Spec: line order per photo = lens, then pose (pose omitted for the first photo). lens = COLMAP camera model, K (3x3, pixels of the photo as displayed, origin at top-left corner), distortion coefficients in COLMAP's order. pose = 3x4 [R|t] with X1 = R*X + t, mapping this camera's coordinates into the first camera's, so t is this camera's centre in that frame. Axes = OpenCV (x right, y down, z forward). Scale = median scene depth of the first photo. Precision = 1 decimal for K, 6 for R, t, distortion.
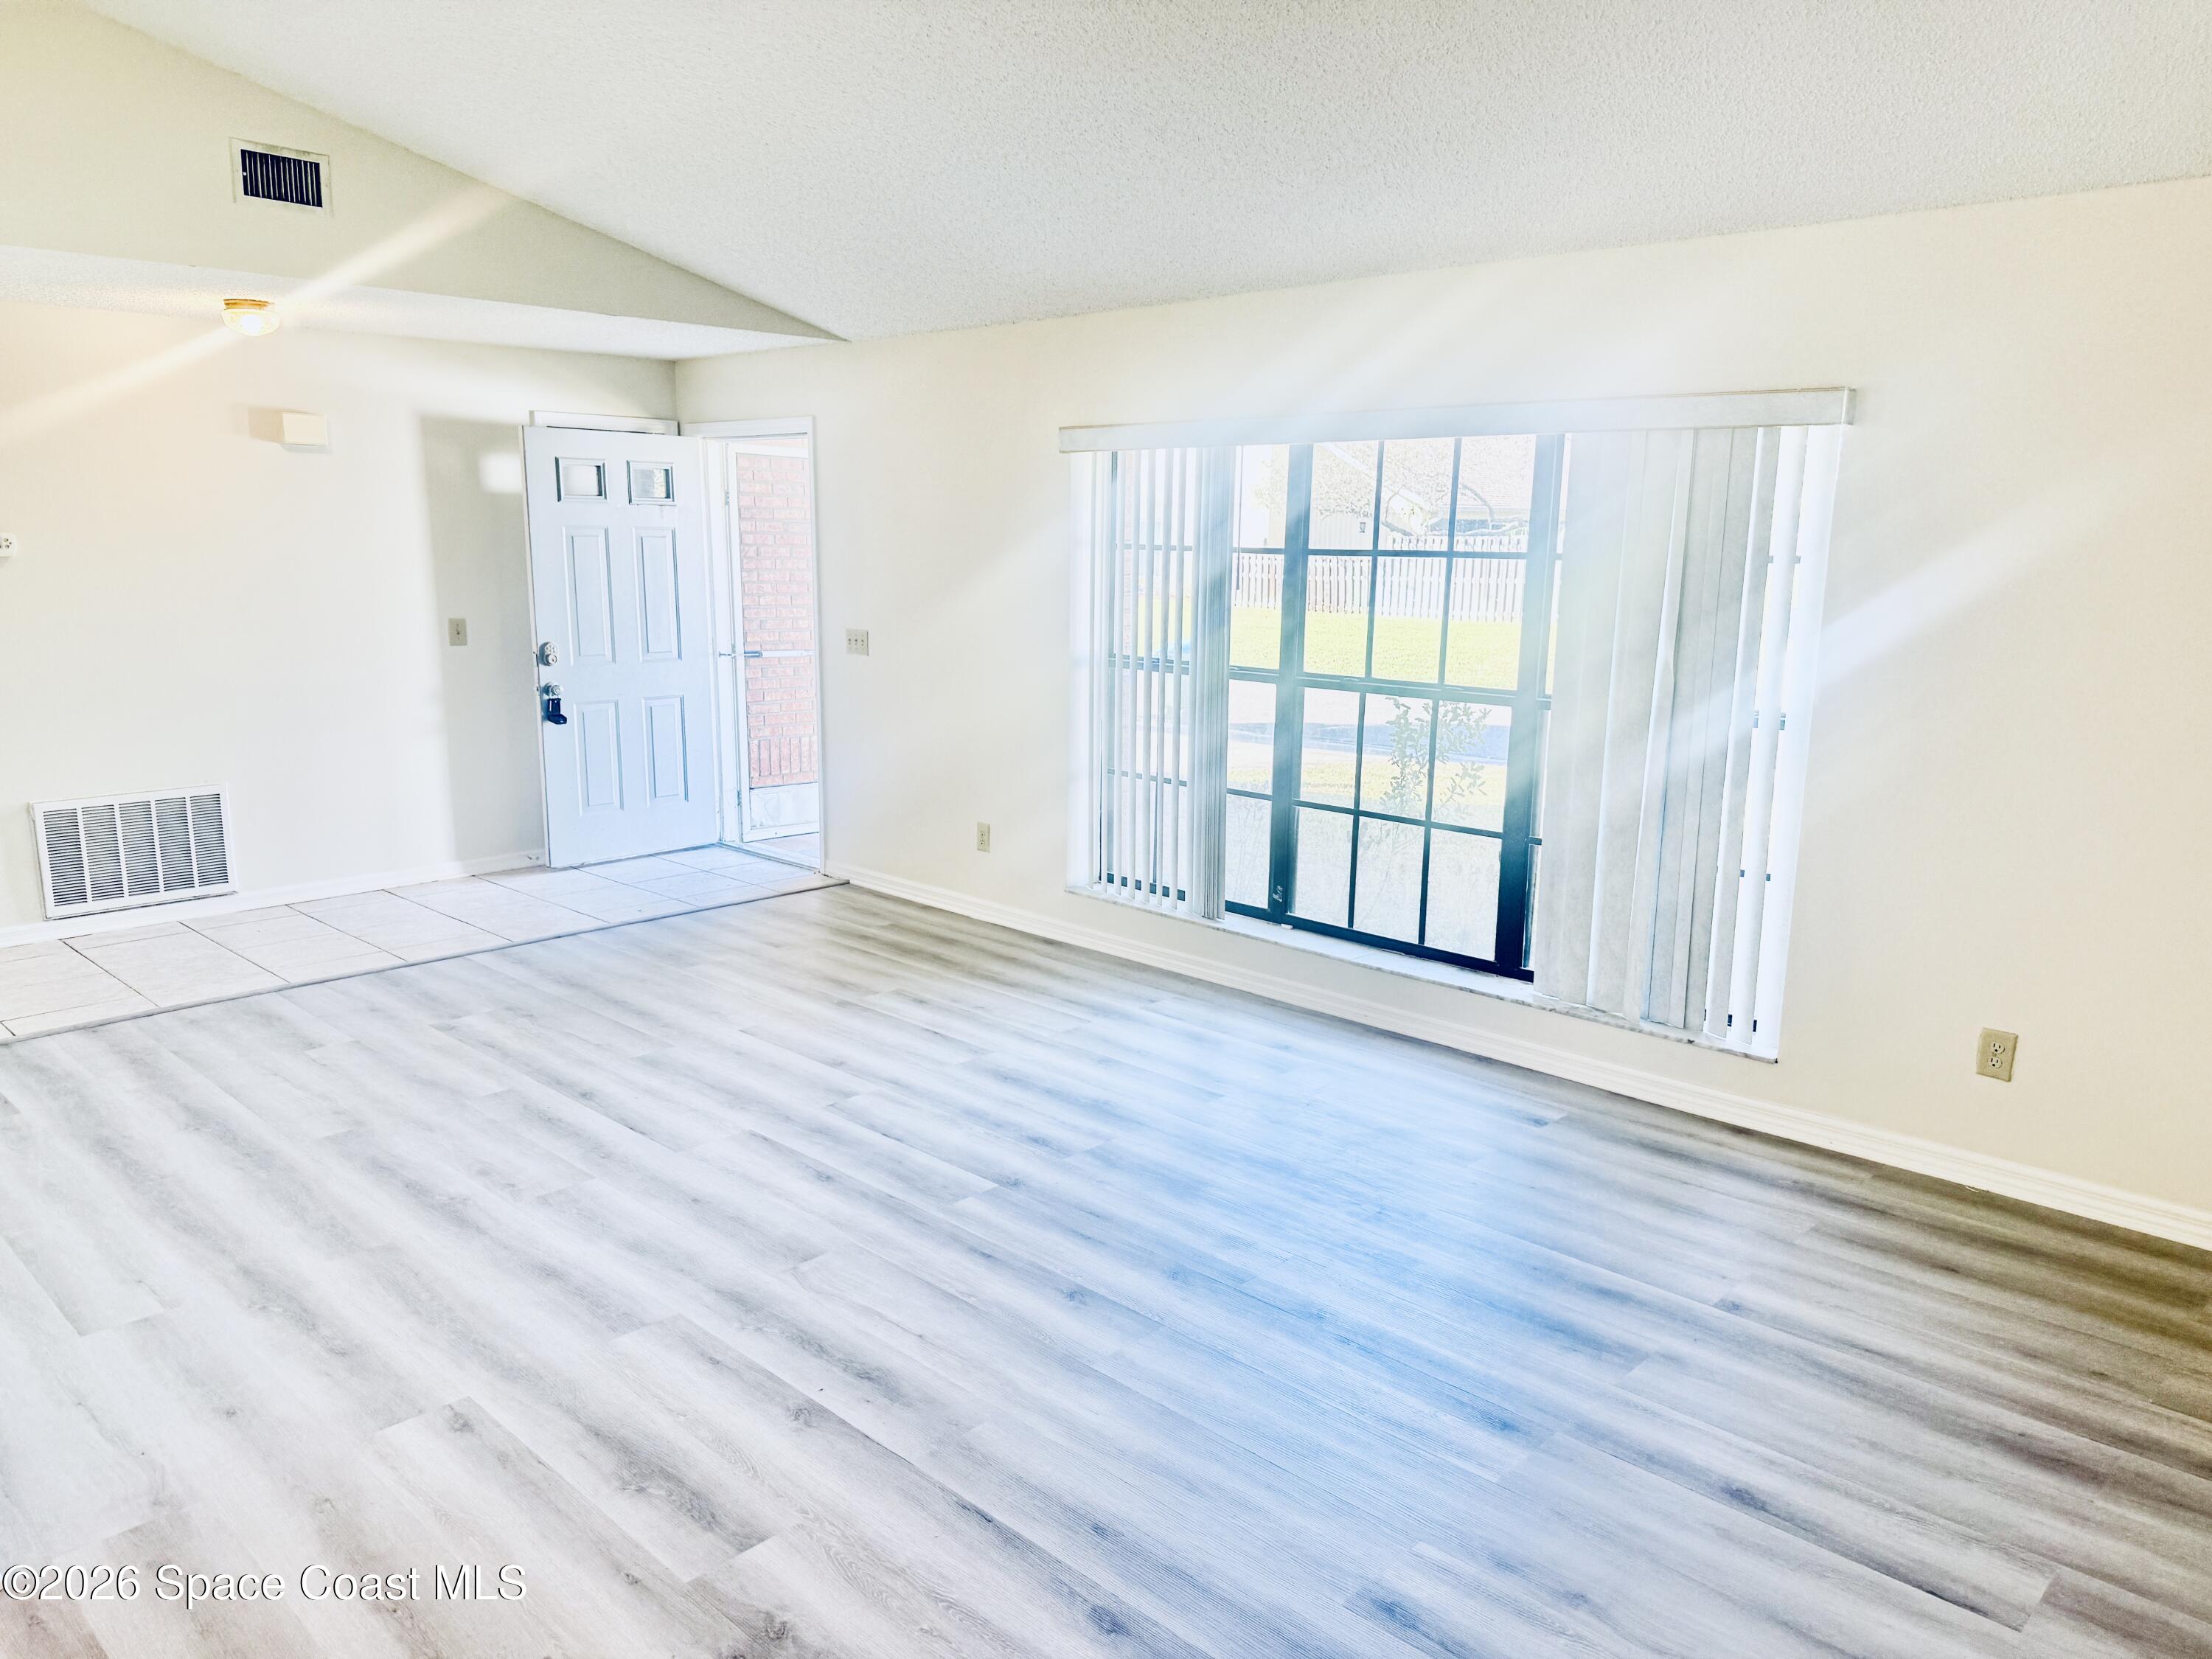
lens RADIAL K [[1569.8, 0, 1109.6], [0, 1569.8, 845.5], [0, 0, 1]] dist [-0.023328, -0.002465]
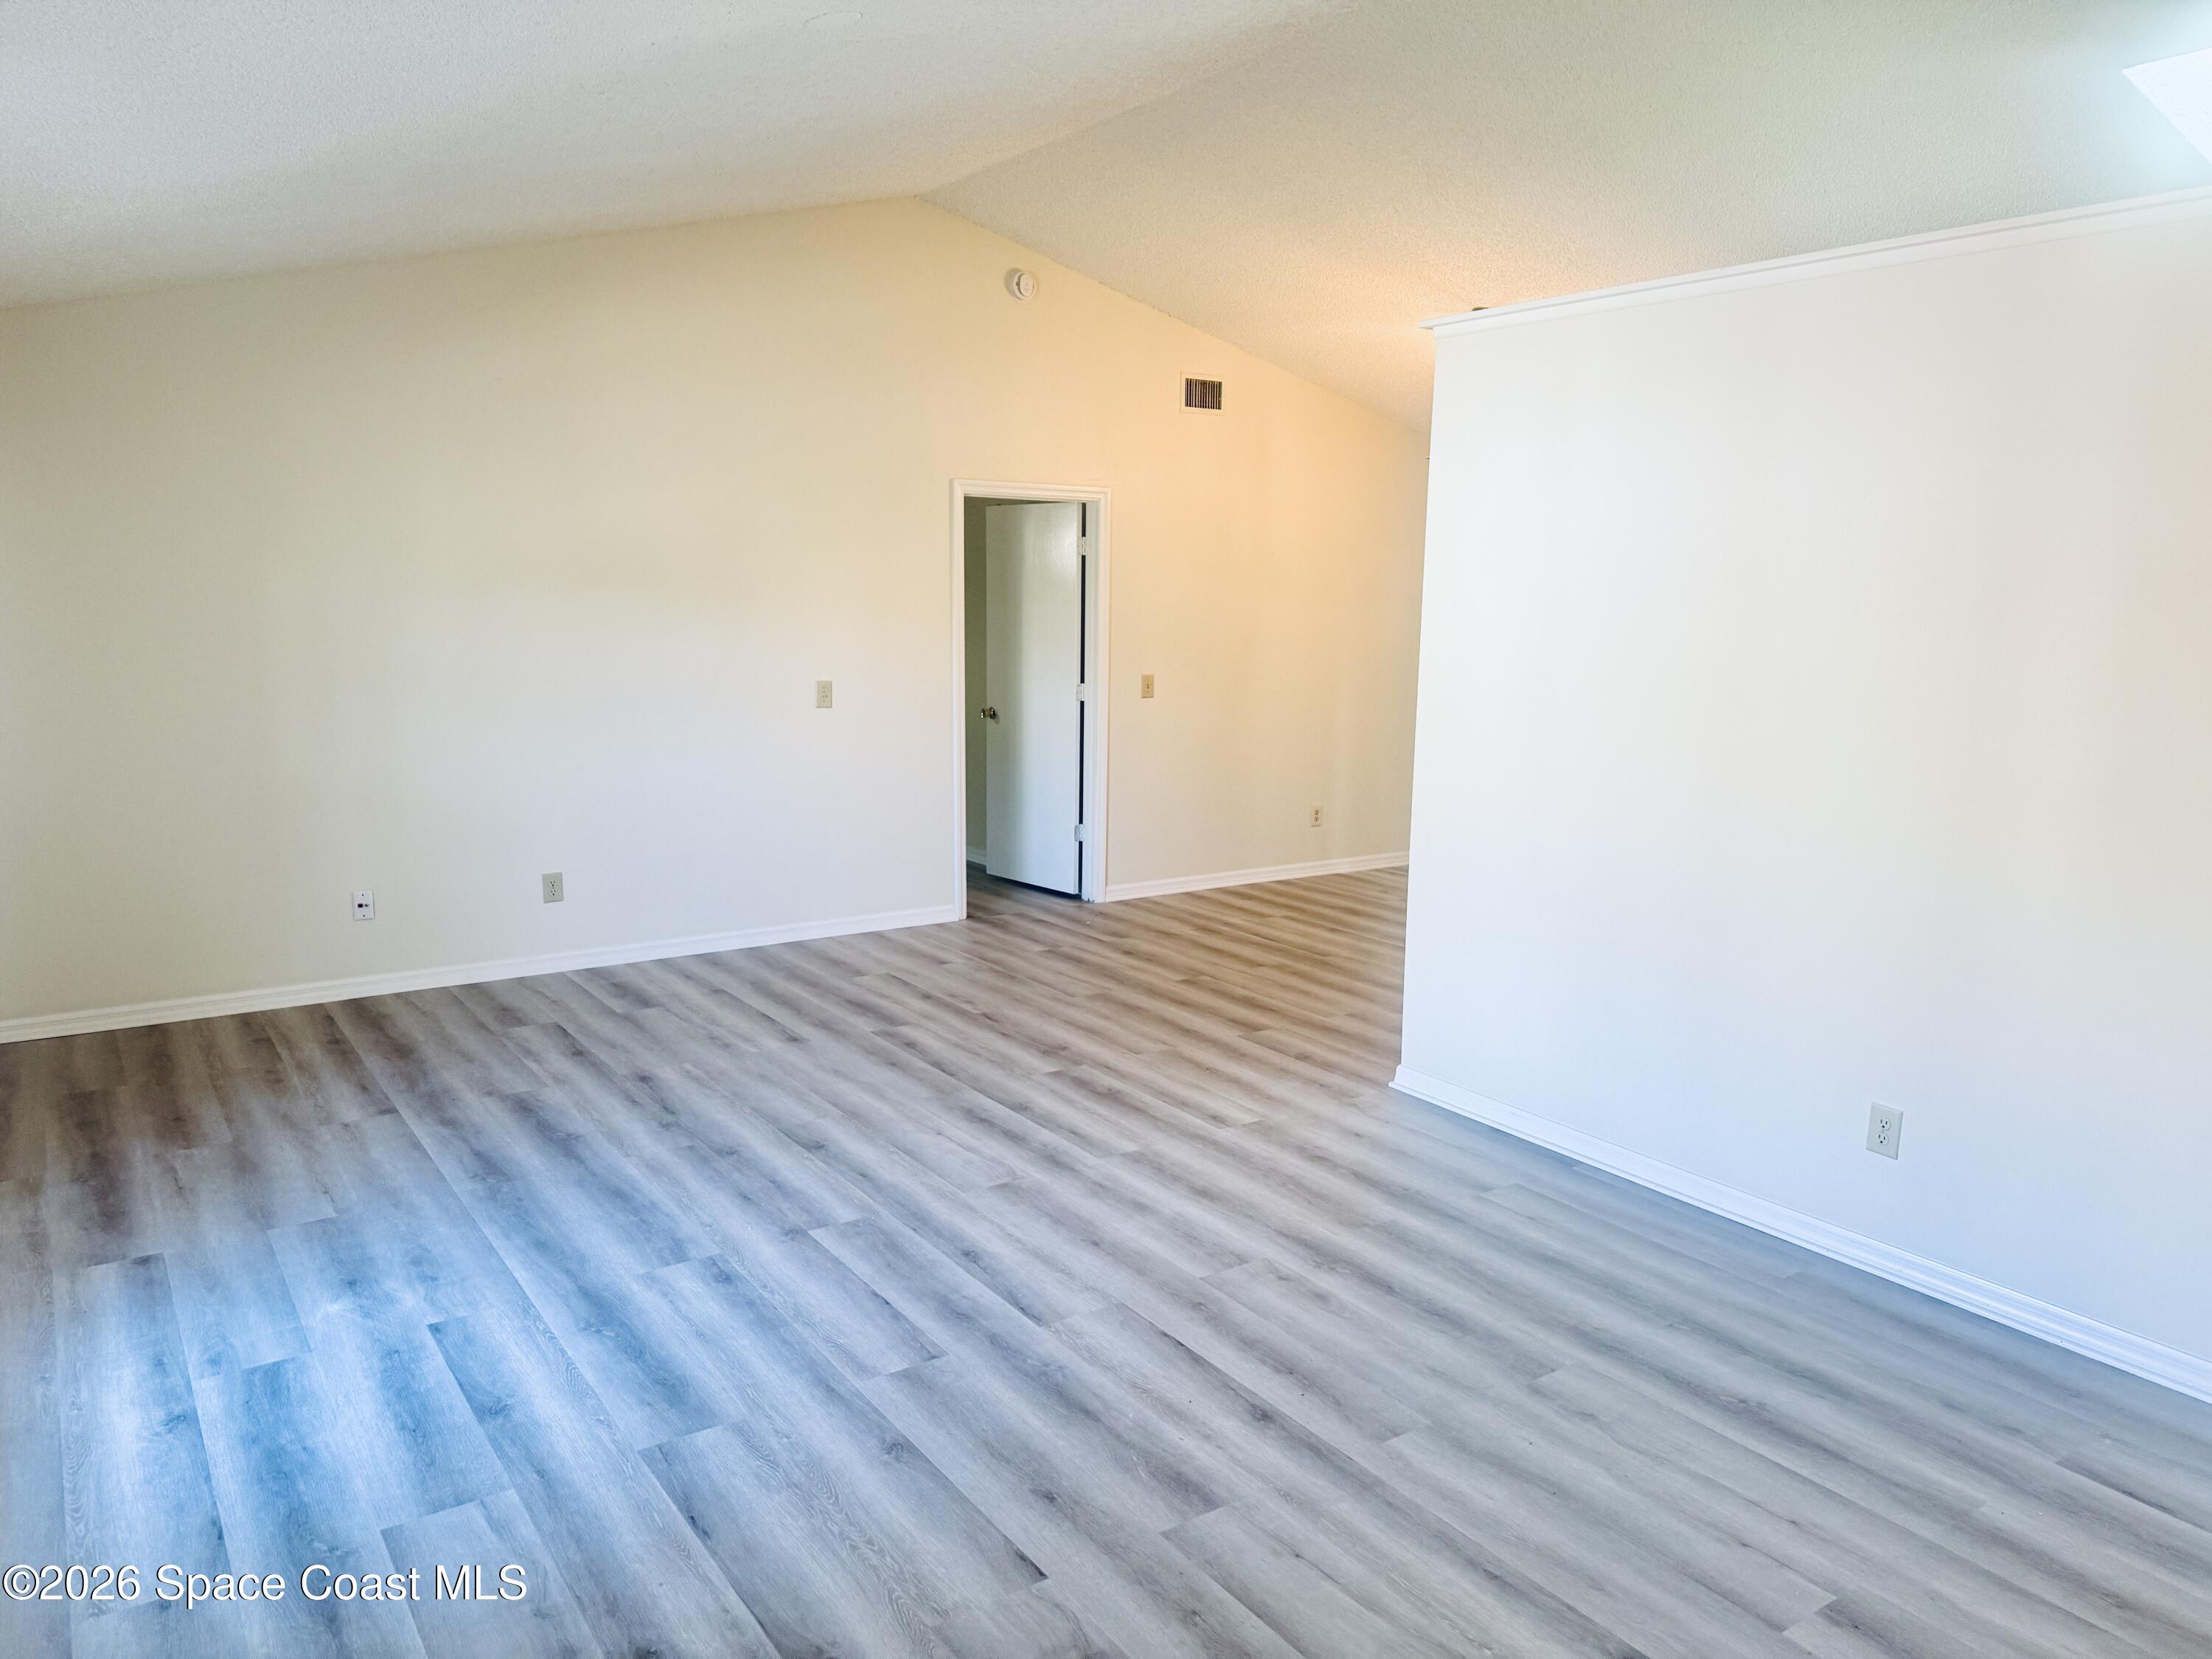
lens RADIAL K [[1569.8, 0, 1106.9], [0, 1569.8, 826.2], [0, 0, 1]] dist [-0.023328, -0.002465]
pose [[-0.977893, -0.066009, 0.198413, -0.462809], [0.005440, 0.940515, 0.339708, -0.390735], [-0.209035, 0.333277, -0.919364, 1.876162]]
